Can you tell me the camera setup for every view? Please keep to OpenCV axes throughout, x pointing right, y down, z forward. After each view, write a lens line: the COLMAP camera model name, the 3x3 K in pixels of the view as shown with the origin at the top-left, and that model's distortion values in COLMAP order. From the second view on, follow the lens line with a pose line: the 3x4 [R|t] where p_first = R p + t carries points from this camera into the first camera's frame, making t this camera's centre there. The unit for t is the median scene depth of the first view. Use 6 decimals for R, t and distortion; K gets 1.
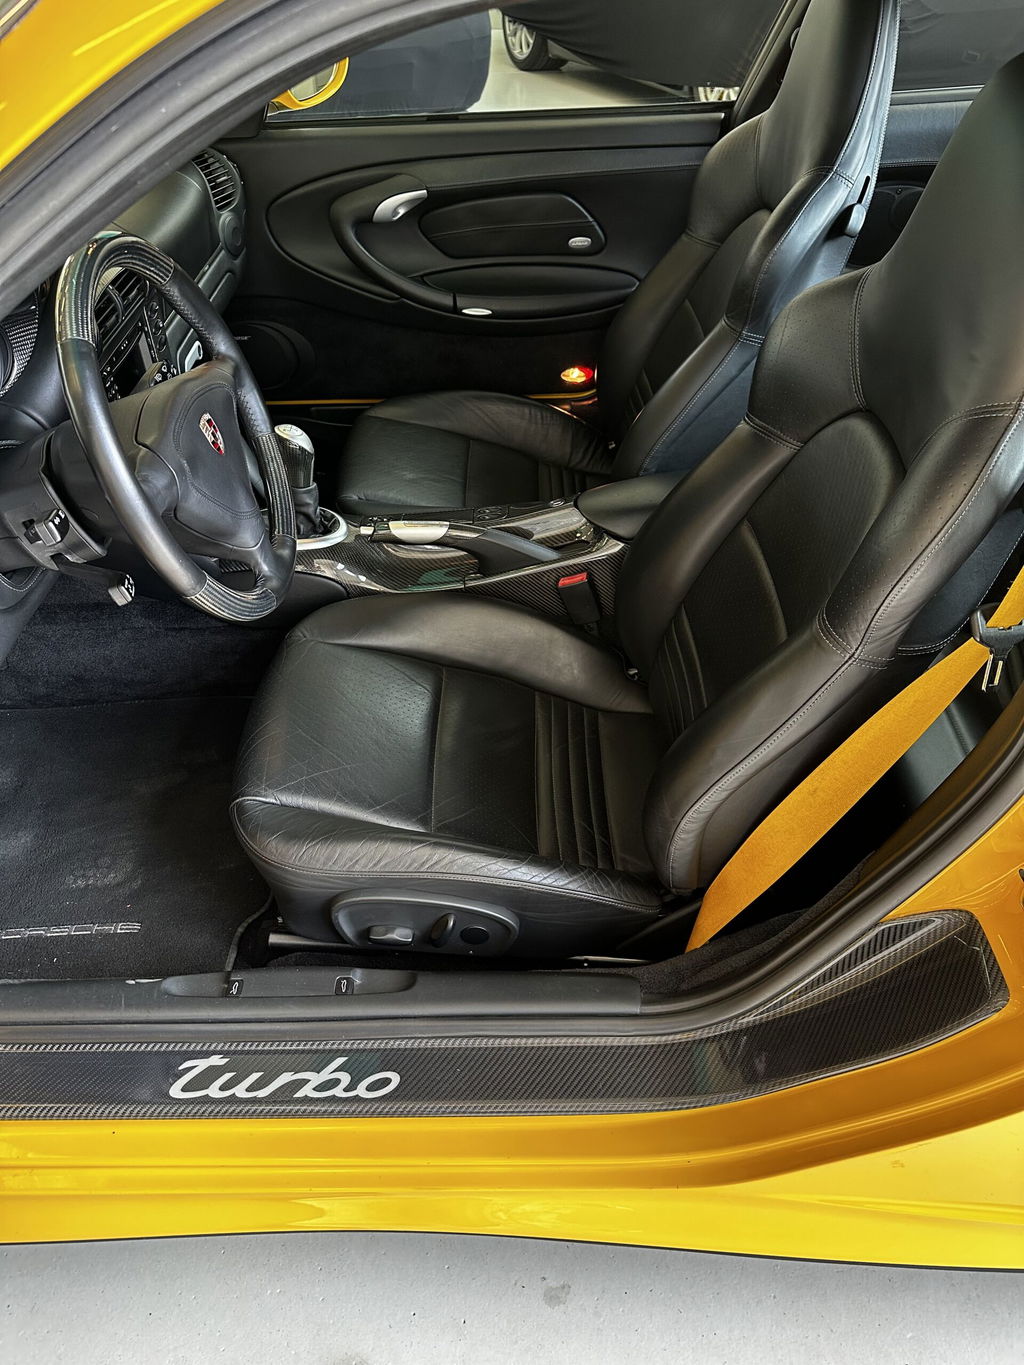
lens RADIAL K [[946.9, 0, 512.0], [0, 946.9, 682.5], [0, 0, 1]] dist [0.000060, -0.006575]
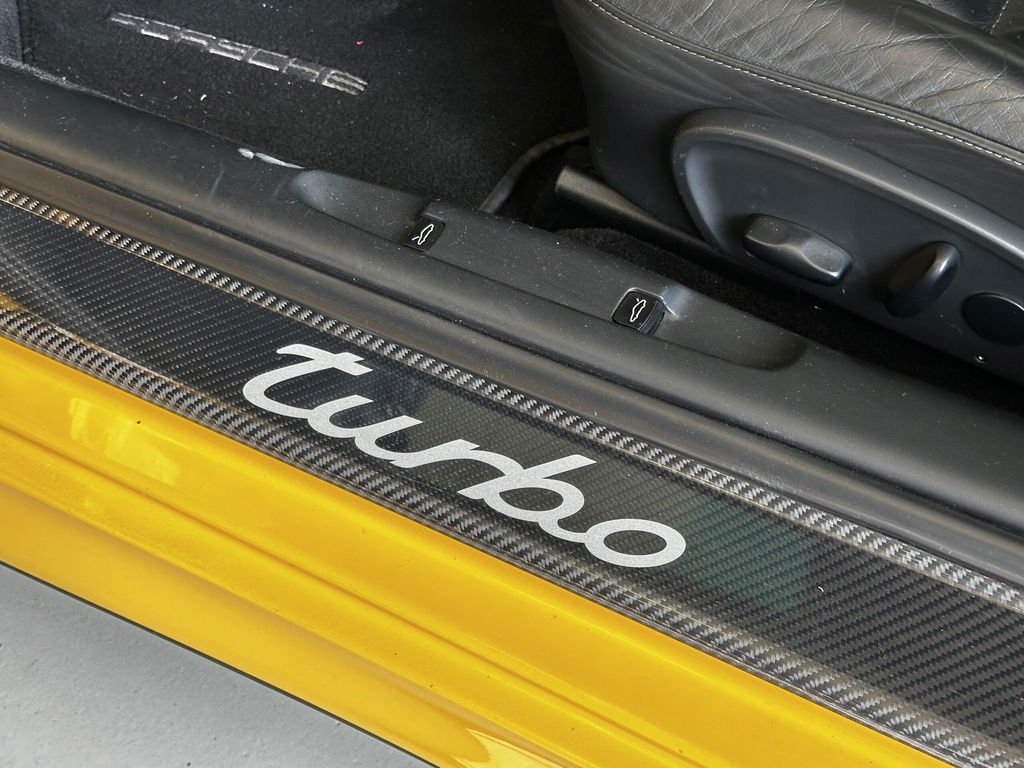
lens RADIAL K [[1670.9, 0, 512.0], [0, 1670.9, 384.0], [0, 0, 1]] dist [0.122238, 0.262784]
pose [[0.848540, 0.352045, -0.395024, 0.083339], [-0.225326, 0.915891, 0.332223, 0.110570], [0.478757, -0.192895, 0.856495, 0.314008]]
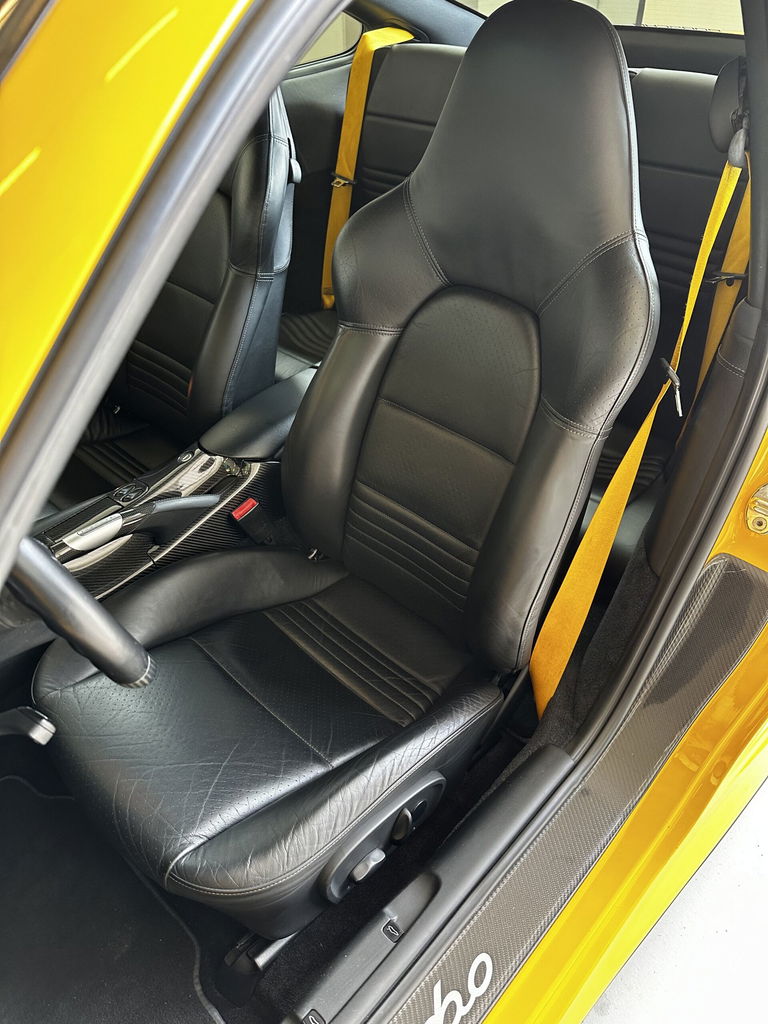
lens RADIAL K [[717.0, 0, 383.5], [0, 717.0, 495.6], [0, 0, 1]] dist [-0.004417, -0.052226]
pose [[0.684951, -0.433489, 0.585603, -0.421779], [0.475467, 0.874957, 0.091552, -0.161618], [-0.552064, 0.215726, 0.805412, 0.286296]]
